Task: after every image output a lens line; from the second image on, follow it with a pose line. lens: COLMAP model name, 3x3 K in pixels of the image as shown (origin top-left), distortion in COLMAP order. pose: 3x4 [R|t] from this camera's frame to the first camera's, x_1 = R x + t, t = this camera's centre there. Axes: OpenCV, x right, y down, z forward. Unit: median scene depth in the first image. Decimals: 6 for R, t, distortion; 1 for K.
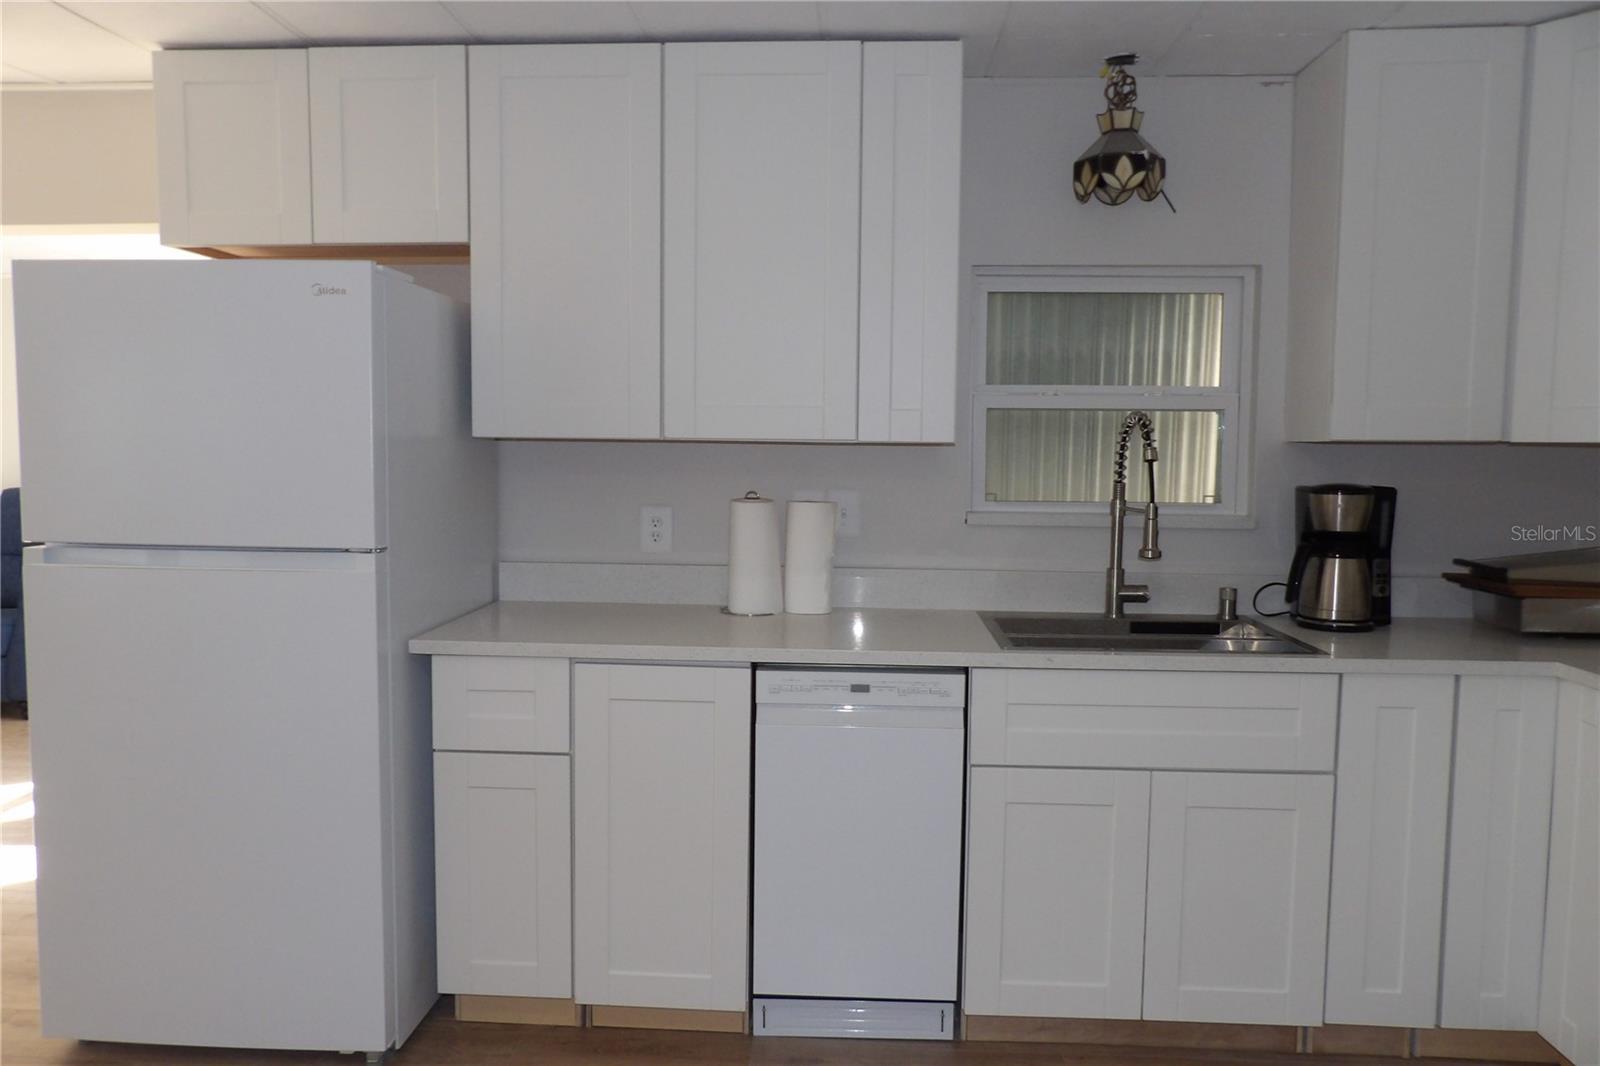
lens RADIAL K [[1149.8, 0, 798.0], [0, 1149.8, 535.9], [0, 0, 1]] dist [-0.032226, 0.033010]
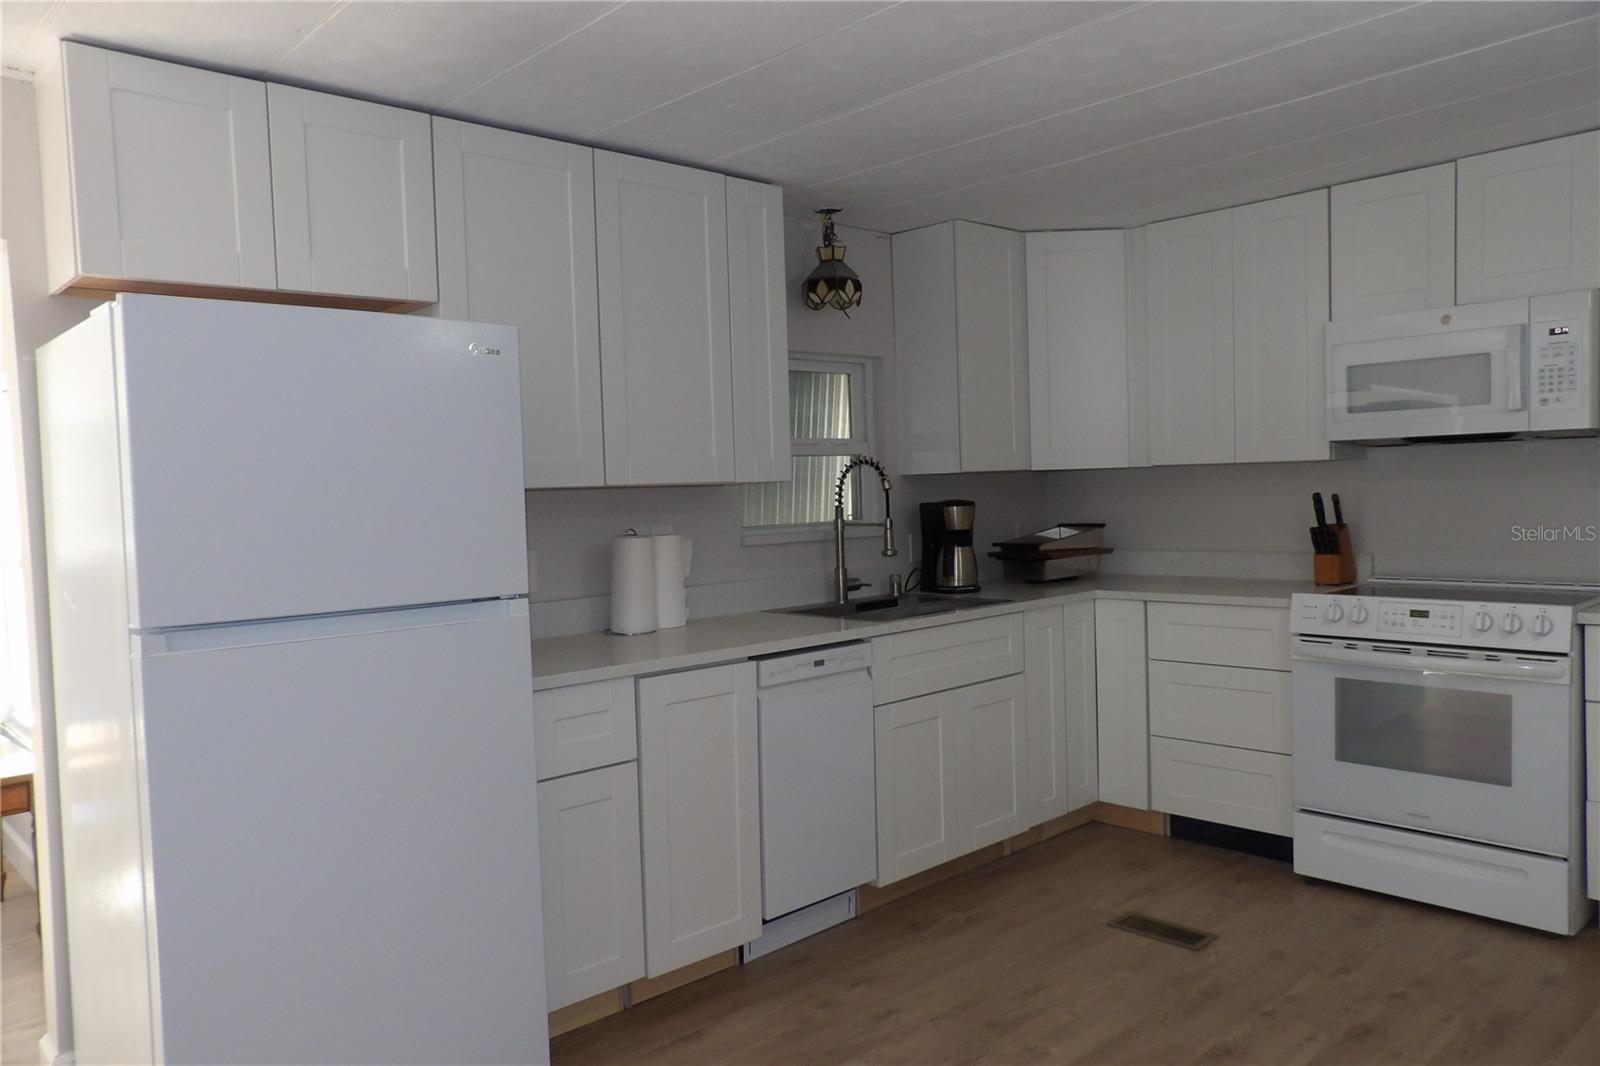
lens RADIAL K [[1149.8, 0, 798.7], [0, 1149.8, 532.2], [0, 0, 1]] dist [-0.032226, 0.033010]
pose [[0.689154, -0.062750, 0.721893, -0.800731], [0.096024, 0.995366, -0.005148, -0.013346], [-0.718225, 0.072867, 0.691985, 0.064229]]
